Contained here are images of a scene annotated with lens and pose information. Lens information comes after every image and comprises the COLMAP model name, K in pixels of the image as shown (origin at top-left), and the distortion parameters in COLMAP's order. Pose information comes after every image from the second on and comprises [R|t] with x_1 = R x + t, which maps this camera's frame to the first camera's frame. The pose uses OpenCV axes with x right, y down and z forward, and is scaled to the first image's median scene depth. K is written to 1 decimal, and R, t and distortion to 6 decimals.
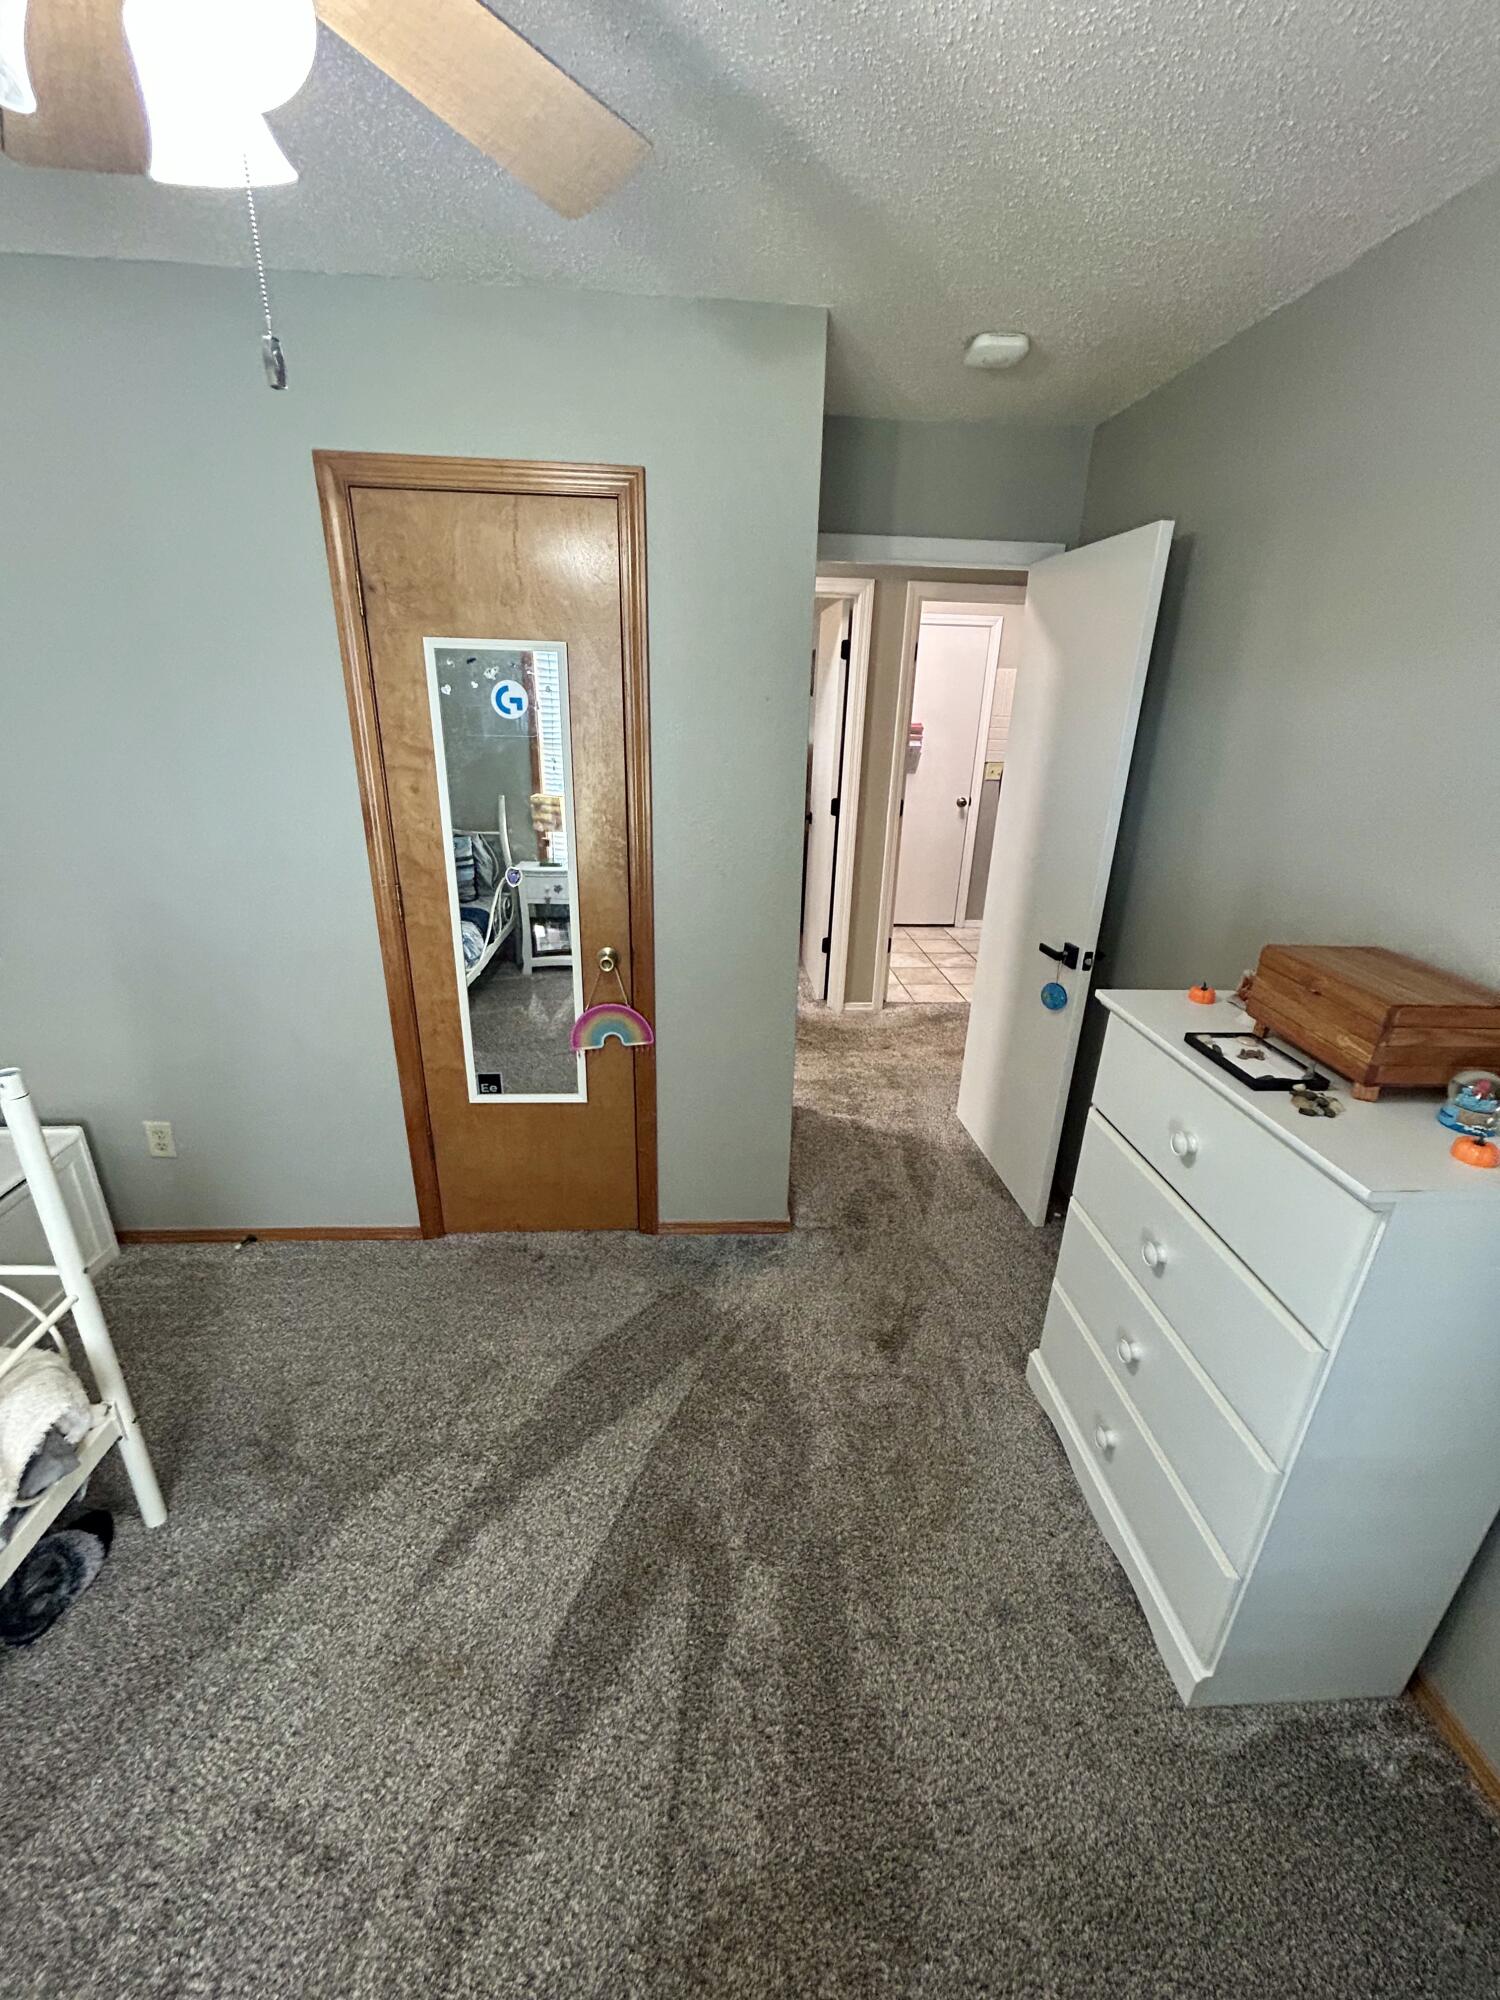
lens RADIAL K [[816.7, 0, 751.4], [0, 816.7, 1002.8], [0, 0, 1]] dist [0.001504, 0.000306]
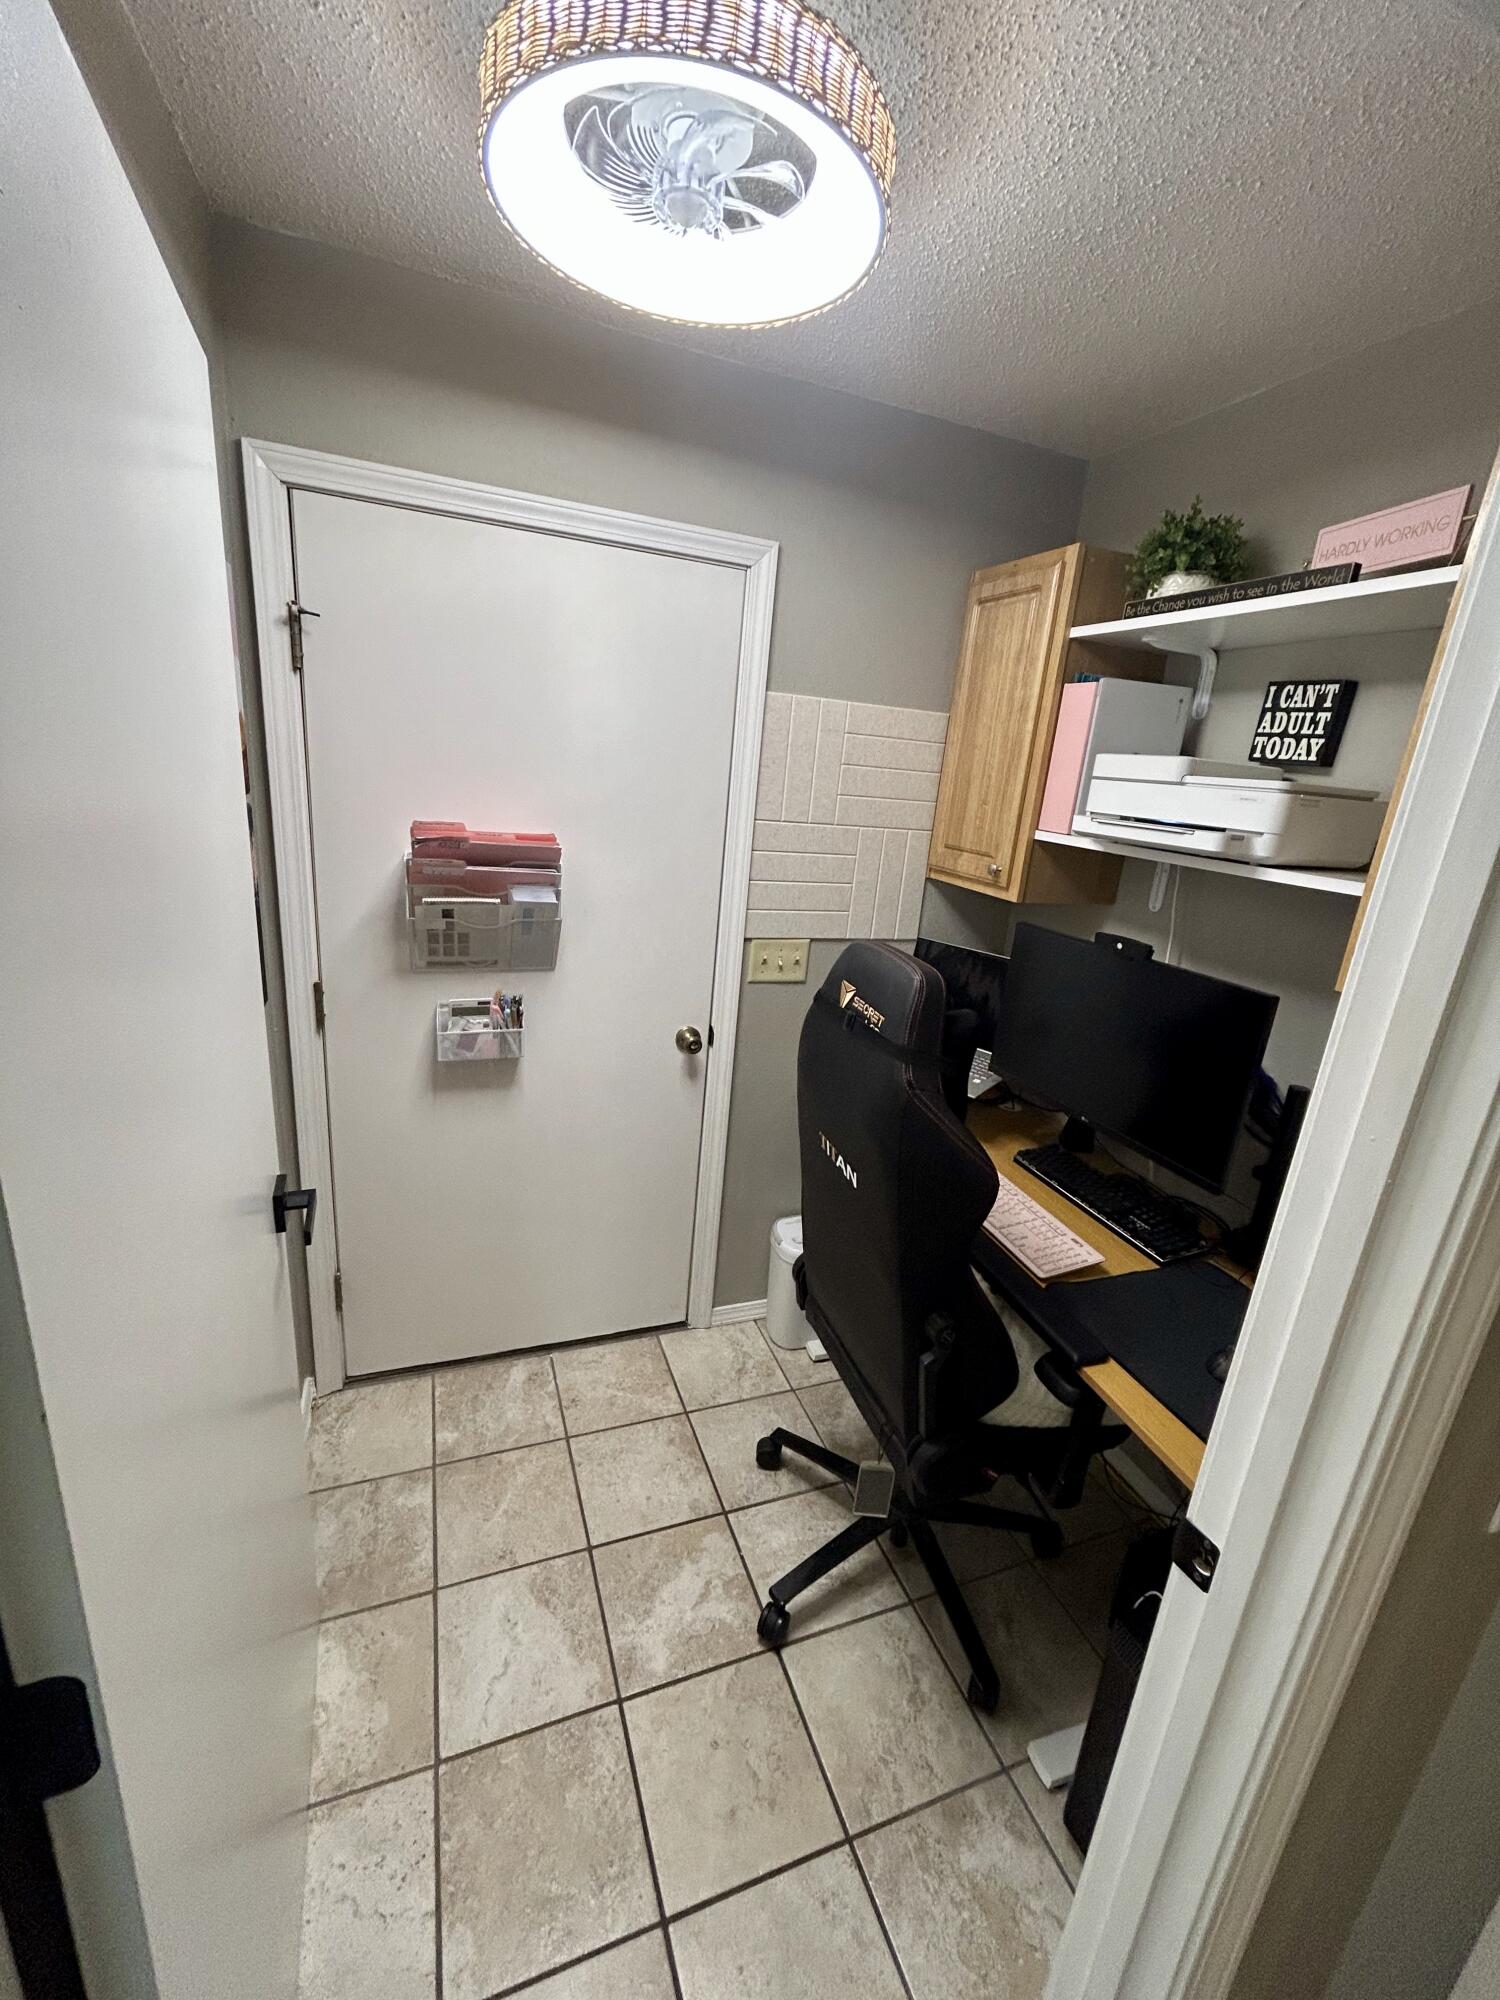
lens RADIAL K [[816.7, 0, 751.4], [0, 816.7, 1002.8], [0, 0, 1]] dist [0.001504, 0.000306]
pose [[0.954979, -0.024011, 0.295700, 0.175057], [0.043824, 0.997202, -0.060560, -0.238836], [-0.293419, 0.070792, 0.953359, 0.636981]]
